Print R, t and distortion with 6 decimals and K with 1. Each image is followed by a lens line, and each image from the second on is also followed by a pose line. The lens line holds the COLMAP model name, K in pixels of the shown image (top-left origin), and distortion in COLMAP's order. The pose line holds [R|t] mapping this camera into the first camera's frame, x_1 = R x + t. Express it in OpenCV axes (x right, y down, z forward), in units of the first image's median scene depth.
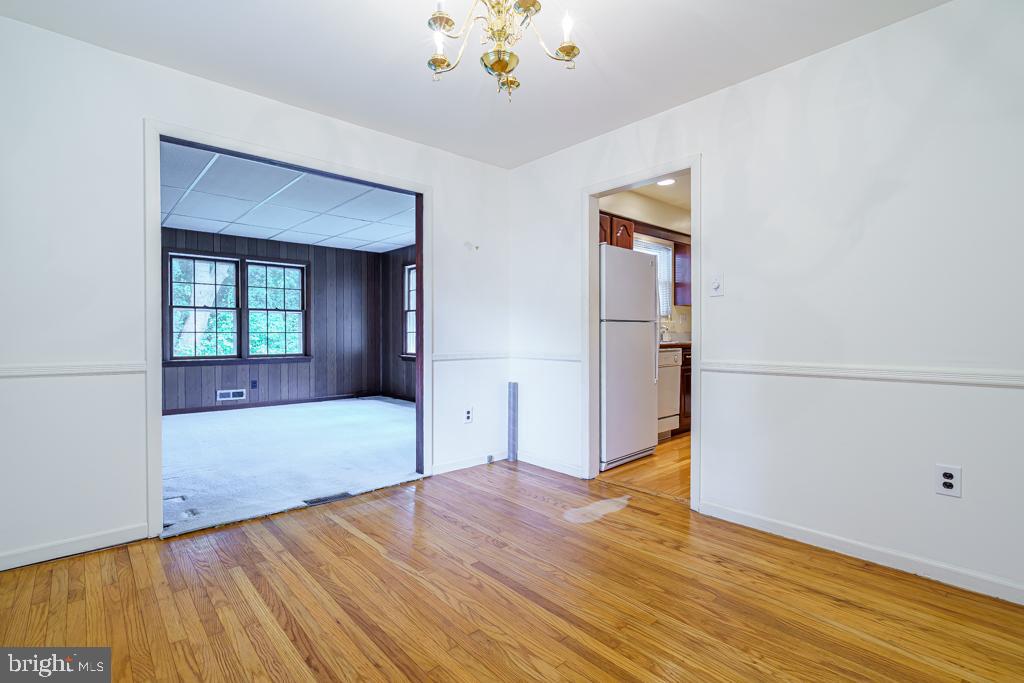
lens RADIAL K [[479.8, 0, 505.6], [0, 479.8, 338.2], [0, 0, 1]] dist [-0.002315, -0.000135]
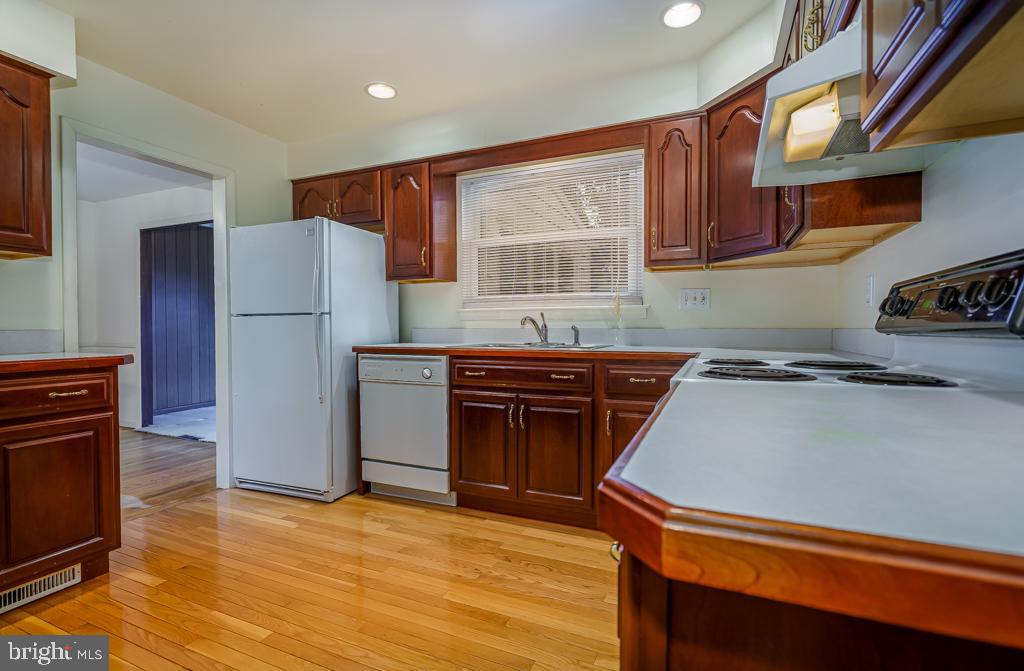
lens RADIAL K [[471.9, 0, 512.0], [0, 471.9, 335.5], [0, 0, 1]] dist [0.002077, 0.000253]
pose [[0.419437, 0.018026, -0.907605, 0.735518], [-0.009065, 0.999836, 0.015669, -0.010954], [0.907739, 0.001655, 0.419532, 0.675041]]
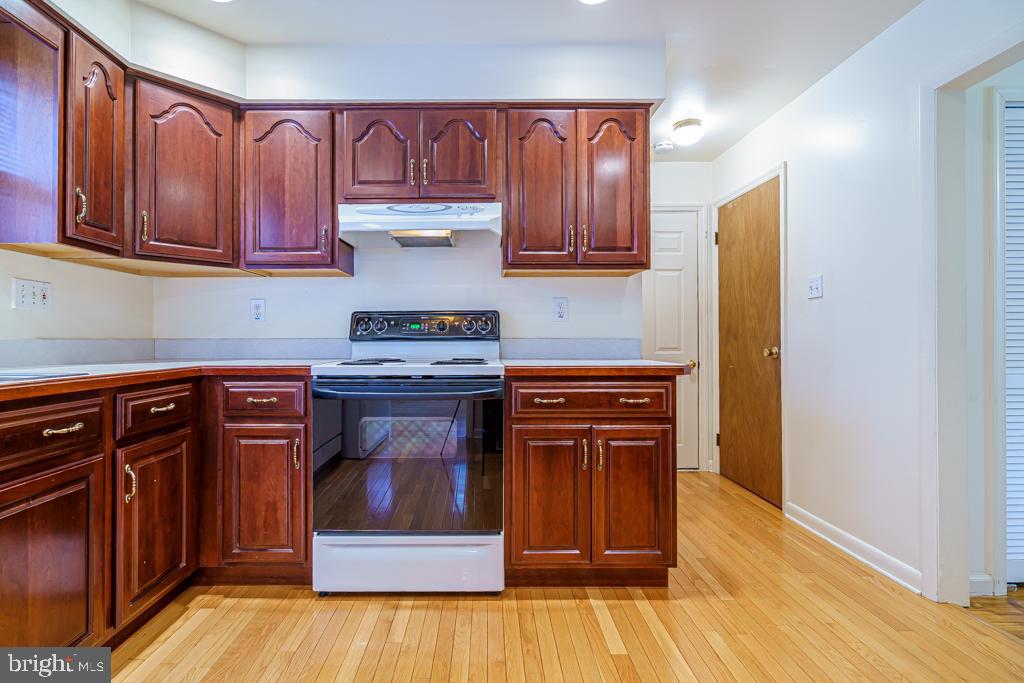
lens RADIAL K [[478.2, 0, 480.7], [0, 478.2, 333.4], [0, 0, 1]] dist [-0.001694, 0.000197]
pose [[0.668014, 0.010175, 0.744079, 0.347296], [0.005387, 0.999814, -0.018508, -0.008287], [-0.744129, 0.016372, 0.667835, 0.595576]]
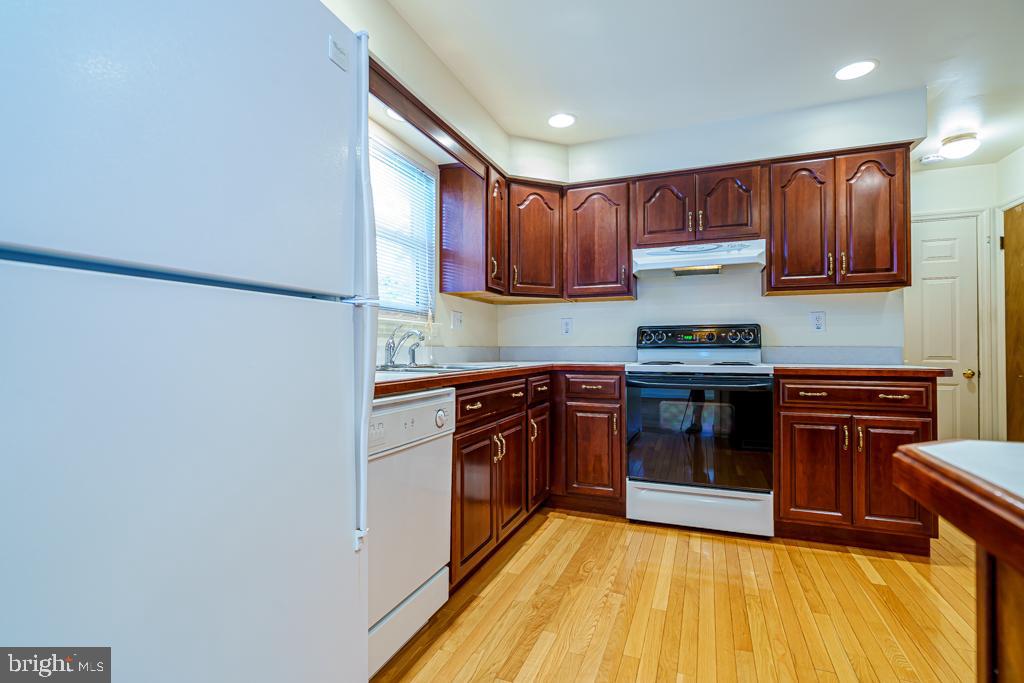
lens RADIAL K [[485.7, 0, 507.8], [0, 485.7, 341.4], [0, 0, 1]] dist [0.002551, 0.000972]
pose [[0.893422, 0.009288, 0.449122, 0.187716], [0.000961, 0.999744, -0.022588, -0.005322], [-0.449217, 0.020612, 0.893185, 0.515855]]
